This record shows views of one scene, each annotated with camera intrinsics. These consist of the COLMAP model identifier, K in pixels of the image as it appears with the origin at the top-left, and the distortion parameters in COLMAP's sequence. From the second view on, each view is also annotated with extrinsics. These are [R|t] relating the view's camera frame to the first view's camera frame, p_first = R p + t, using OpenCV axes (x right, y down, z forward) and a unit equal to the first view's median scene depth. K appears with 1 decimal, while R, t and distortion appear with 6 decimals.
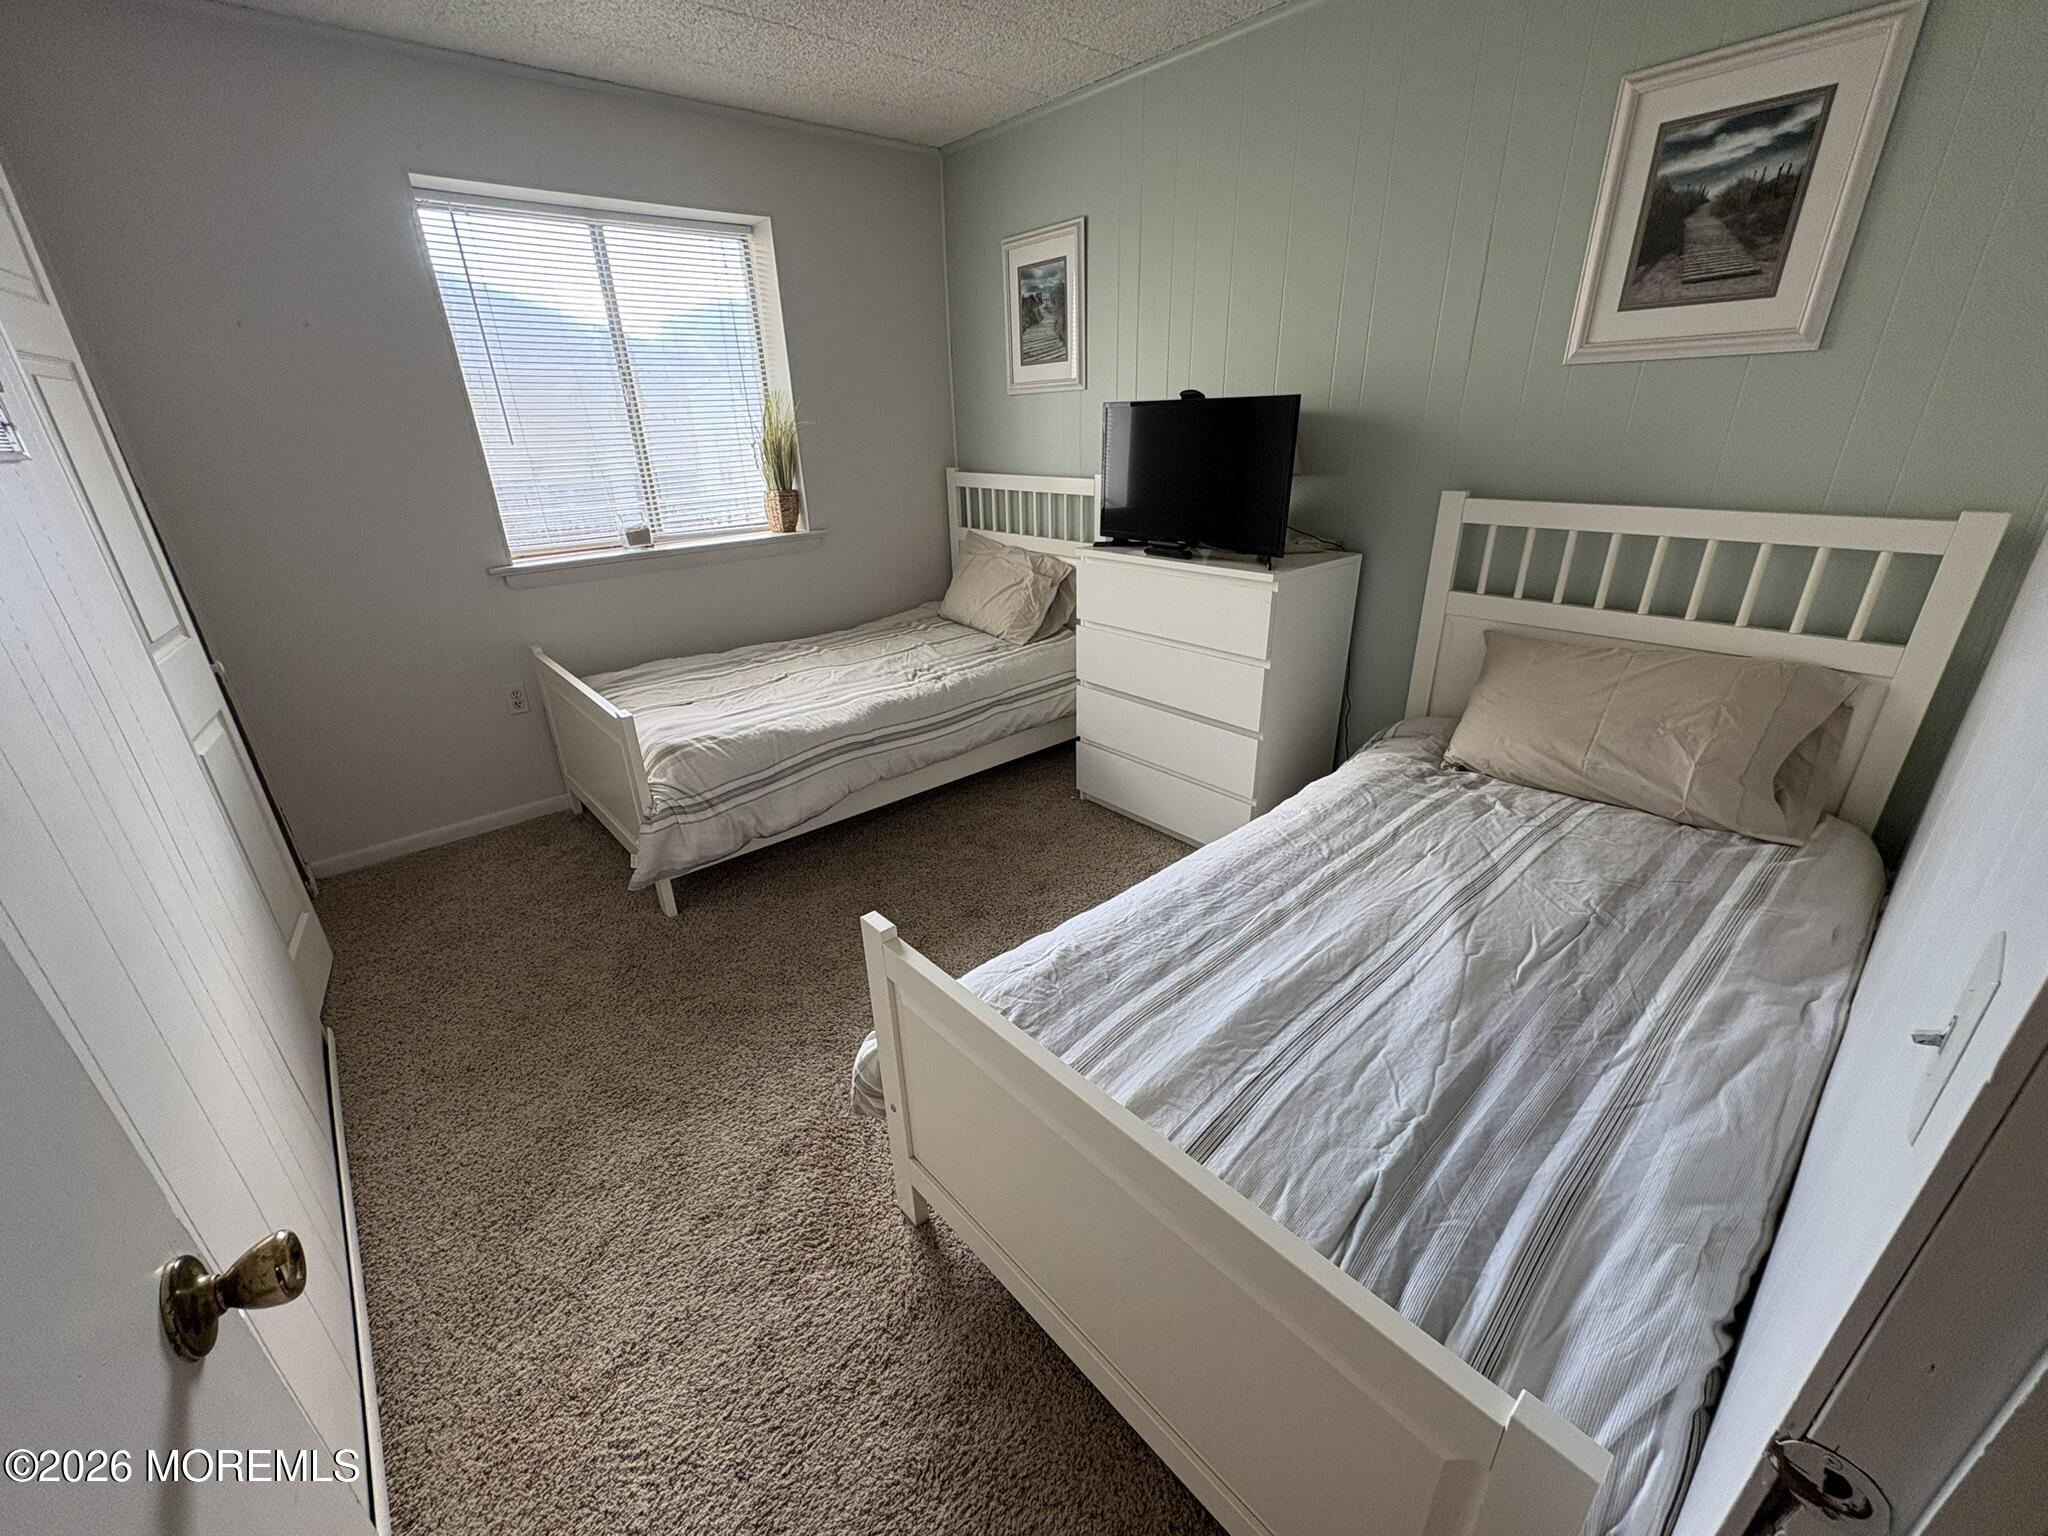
lens RADIAL K [[815.6, 0, 1021.7], [0, 815.6, 766.7], [0, 0, 1]] dist [0.001959, -0.000213]
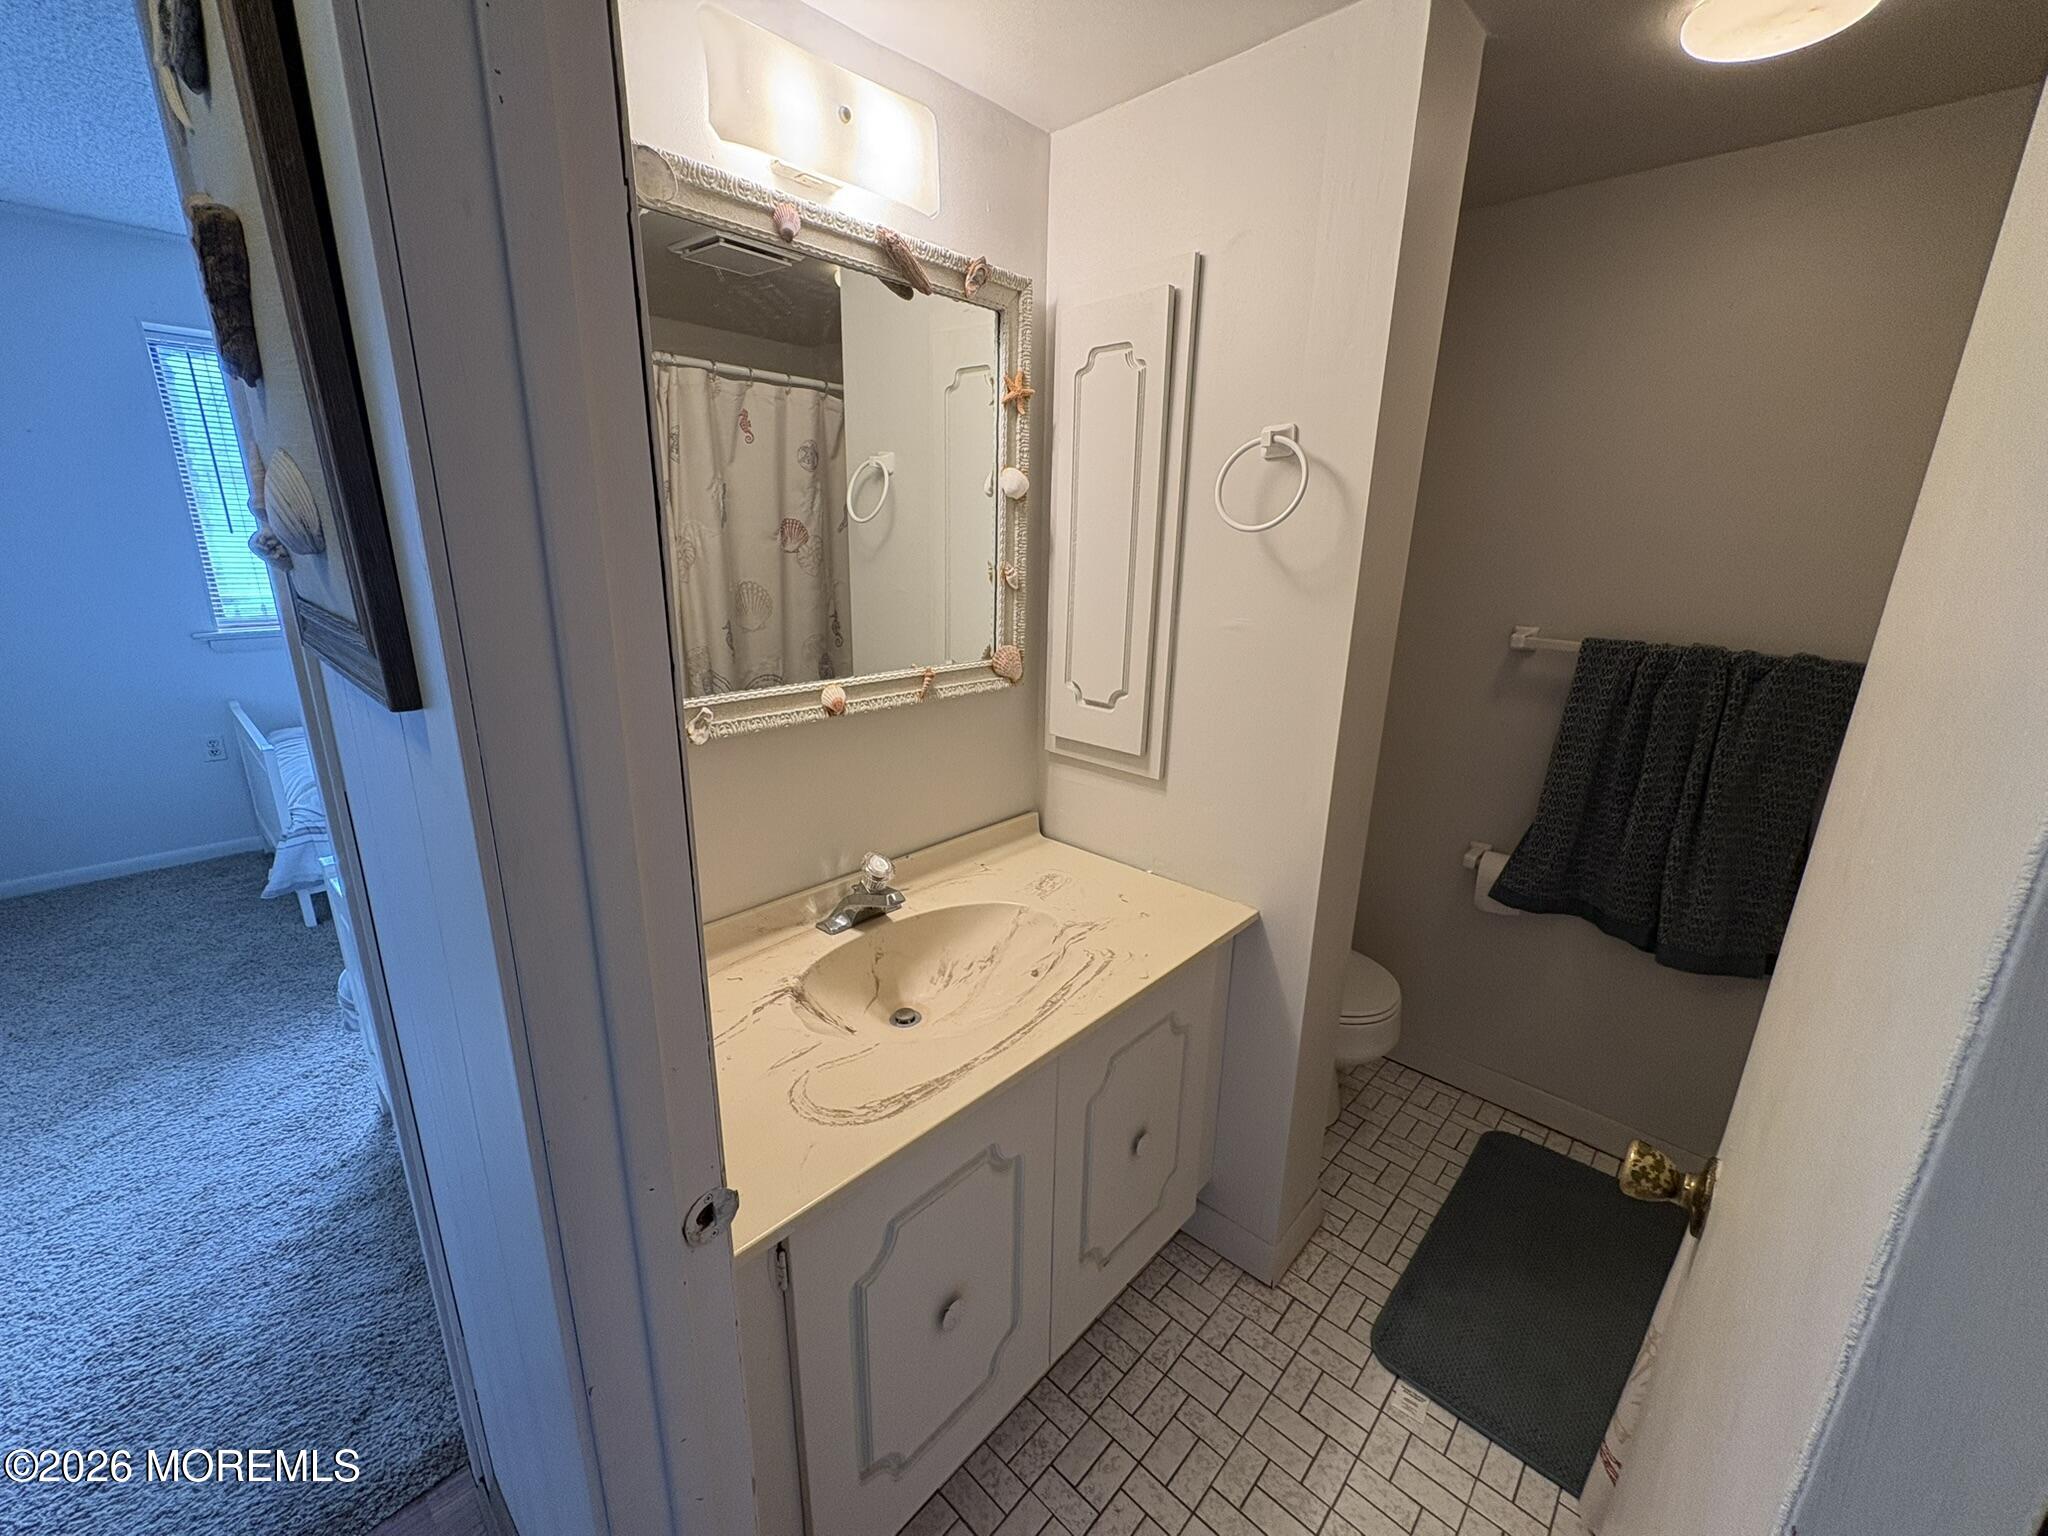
lens RADIAL K [[815.6, 0, 1021.7], [0, 815.6, 766.7], [0, 0, 1]] dist [0.001959, -0.000213]
pose [[0.994008, 0.013231, 0.108500, 0.473181], [0.001195, 0.991272, -0.131824, 0.118815], [-0.109297, 0.131164, 0.985317, -0.301531]]
